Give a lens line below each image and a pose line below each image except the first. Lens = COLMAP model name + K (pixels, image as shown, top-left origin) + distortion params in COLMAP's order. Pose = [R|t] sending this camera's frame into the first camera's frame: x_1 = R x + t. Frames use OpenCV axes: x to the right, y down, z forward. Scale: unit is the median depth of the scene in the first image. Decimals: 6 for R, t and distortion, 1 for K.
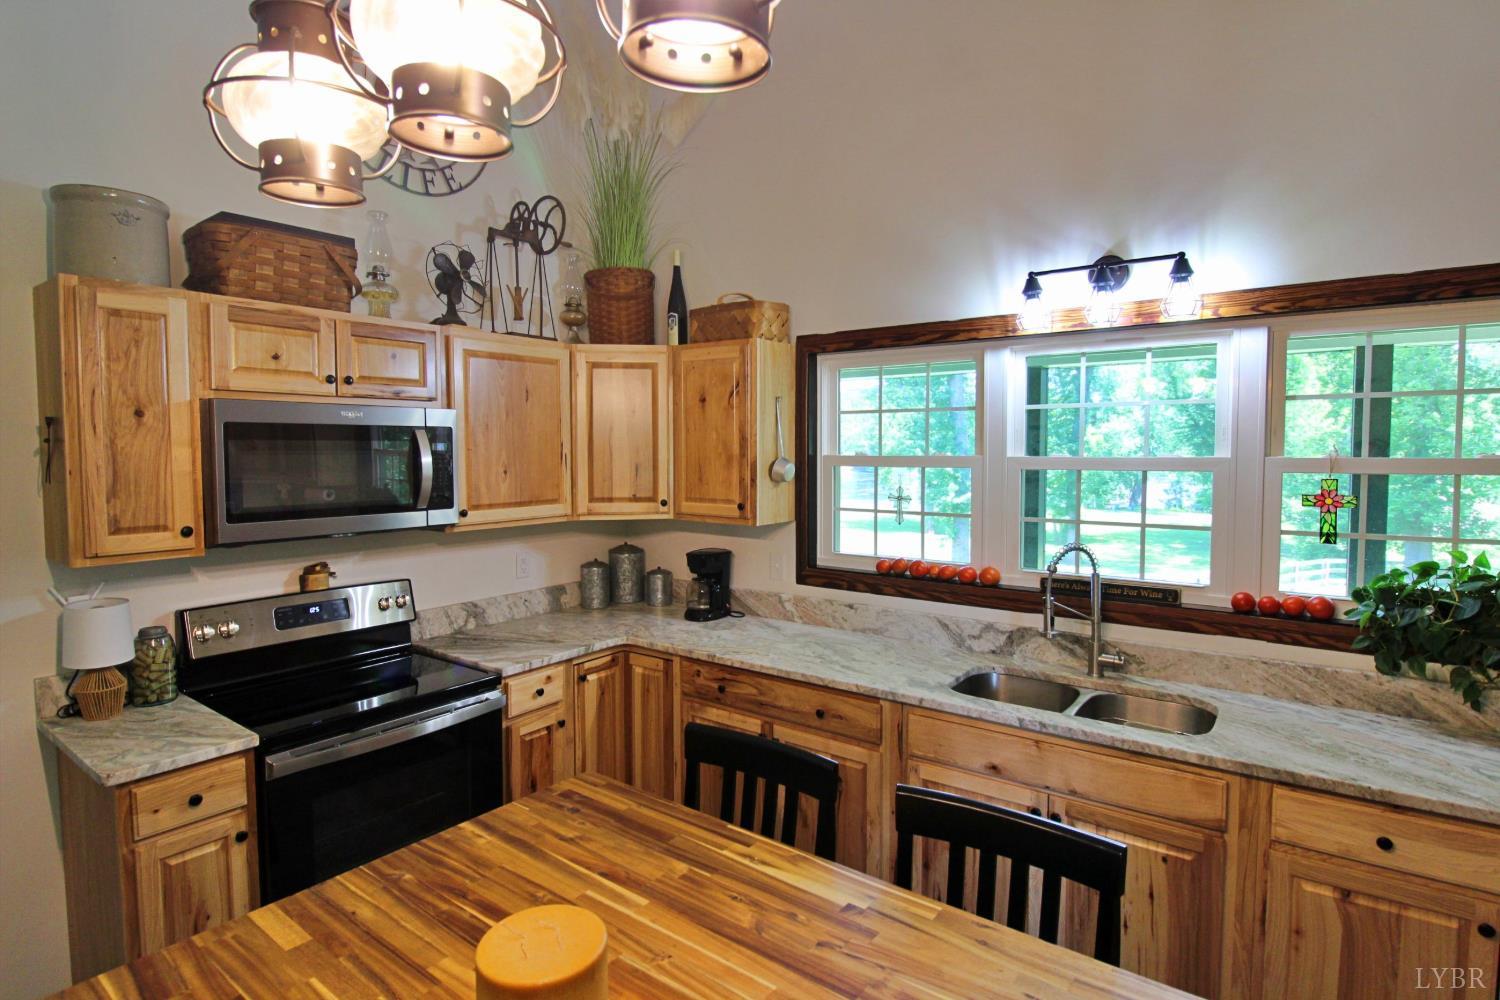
lens RADIAL K [[786.6, 0, 748.6], [0, 786.6, 492.5], [0, 0, 1]] dist [-0.015610, -0.004718]
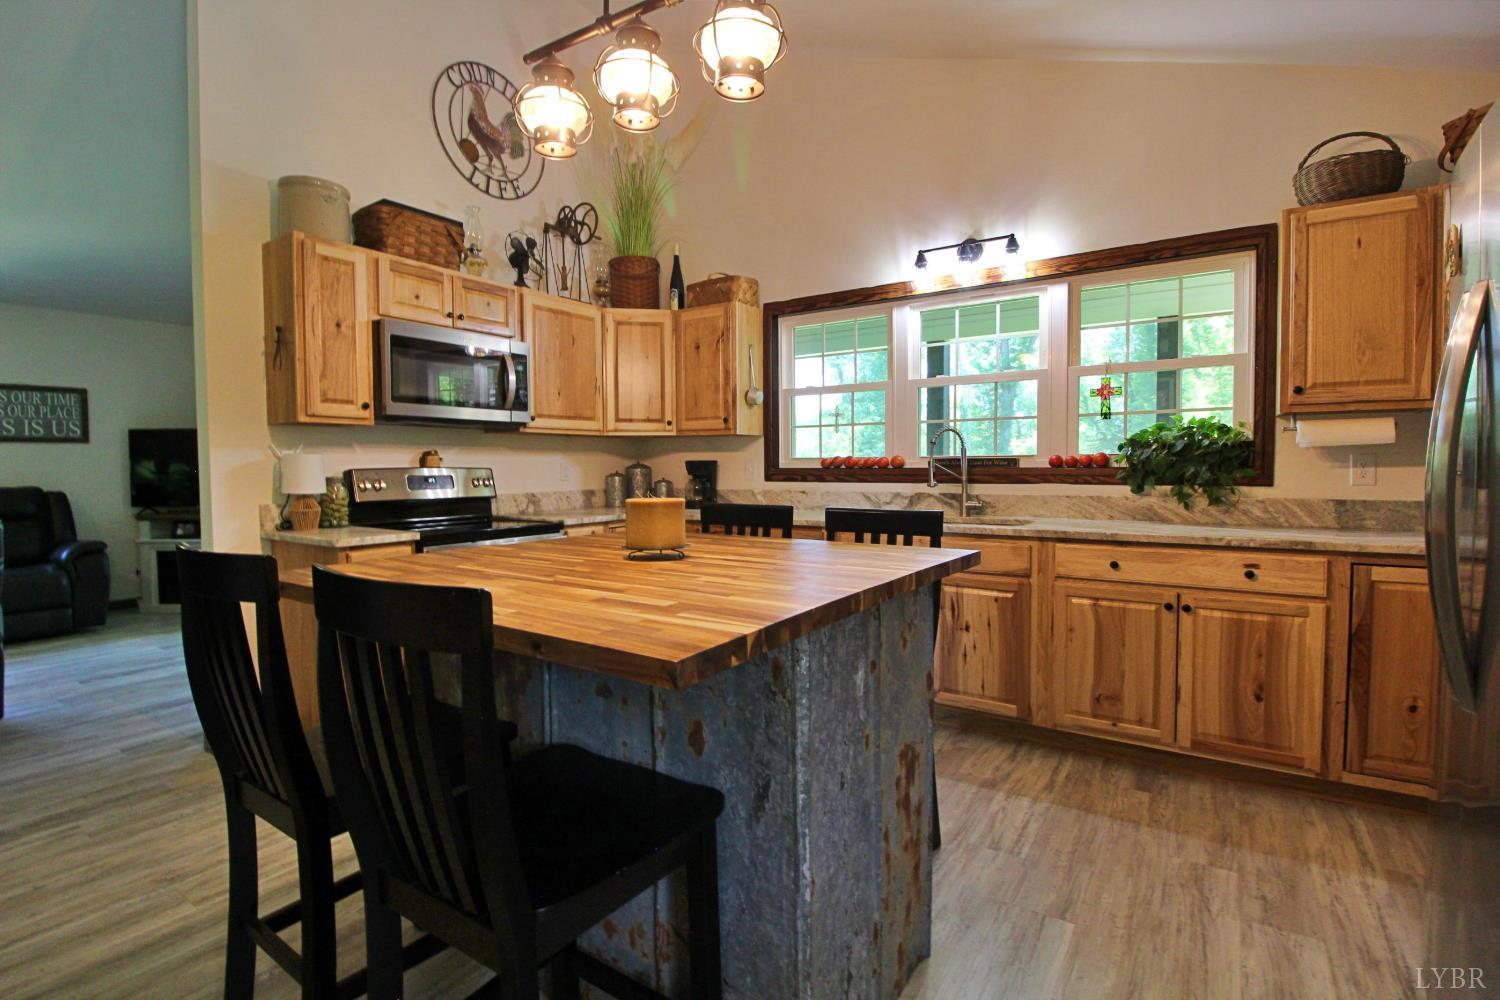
lens RADIAL K [[708.6, 0, 750.7], [0, 708.6, 498.6], [0, 0, 1]] dist [-0.022453, -0.000691]
pose [[0.998797, -0.007376, 0.048469, -0.032660], [0.007834, 0.999926, -0.009277, 0.205346], [-0.048397, 0.009645, 0.998782, -0.331799]]
